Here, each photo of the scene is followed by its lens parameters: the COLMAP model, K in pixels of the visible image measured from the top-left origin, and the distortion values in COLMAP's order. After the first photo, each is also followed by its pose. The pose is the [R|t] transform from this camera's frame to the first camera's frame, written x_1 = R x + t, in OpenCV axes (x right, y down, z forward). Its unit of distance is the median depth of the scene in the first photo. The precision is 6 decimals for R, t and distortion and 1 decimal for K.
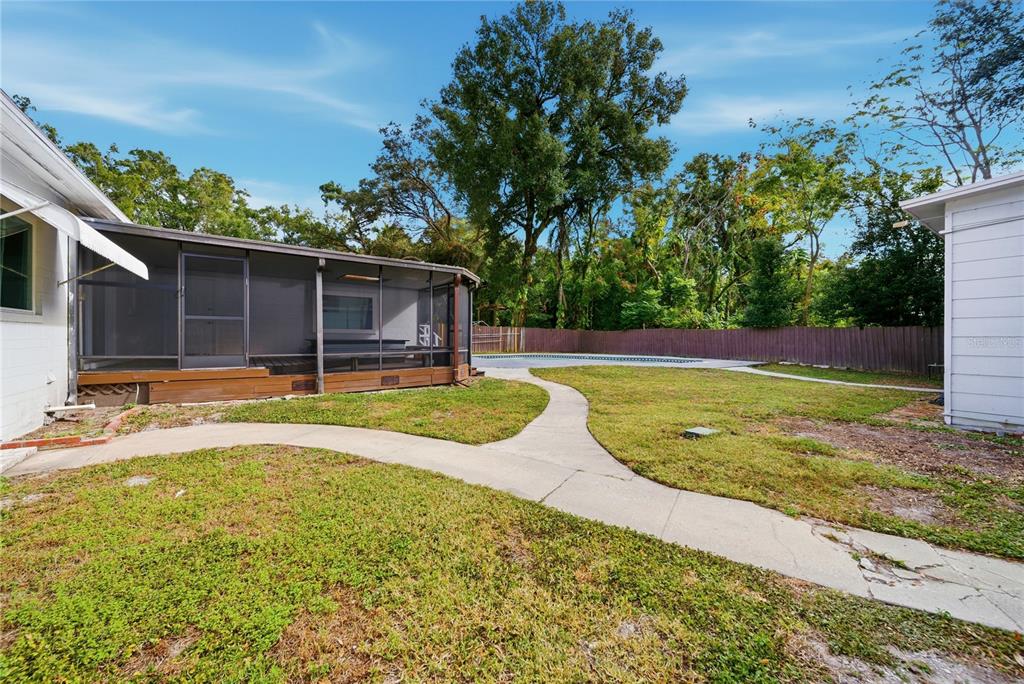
lens RADIAL K [[371.9, 0, 513.8], [0, 371.9, 339.0], [0, 0, 1]] dist [0.001567, 0.000155]
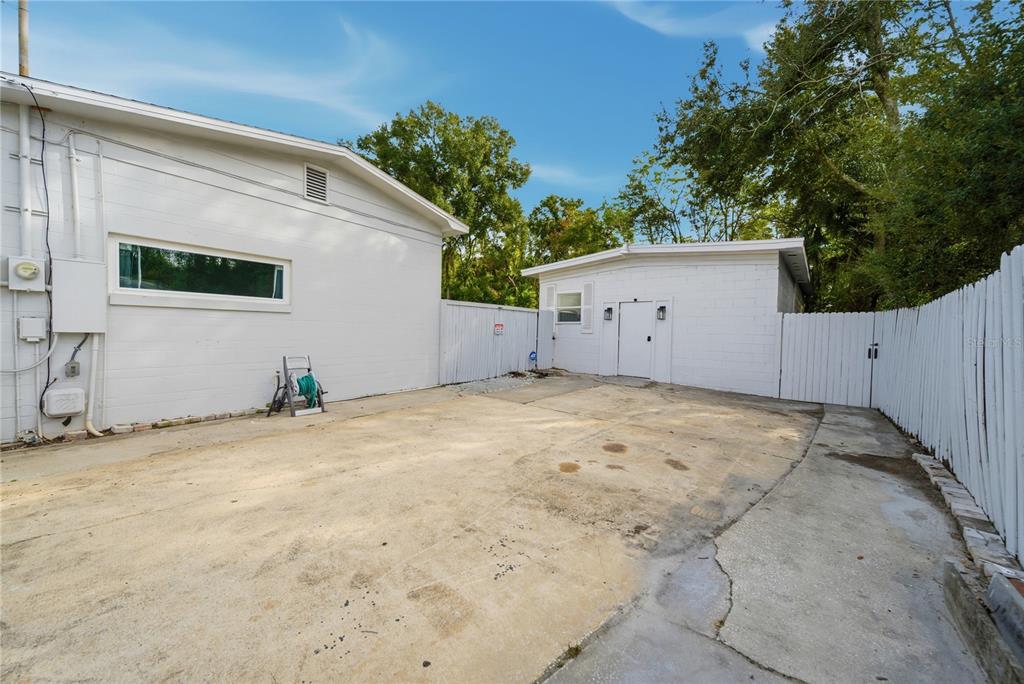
lens RADIAL K [[373.7, 0, 507.5], [0, 373.7, 343.4], [0, 0, 1]] dist [-0.001384, -0.000085]
pose [[0.957047, 0.003583, 0.289909, -0.060125], [-0.012381, 0.999517, 0.028517, 0.007365], [-0.289667, -0.030882, 0.956629, -0.371426]]
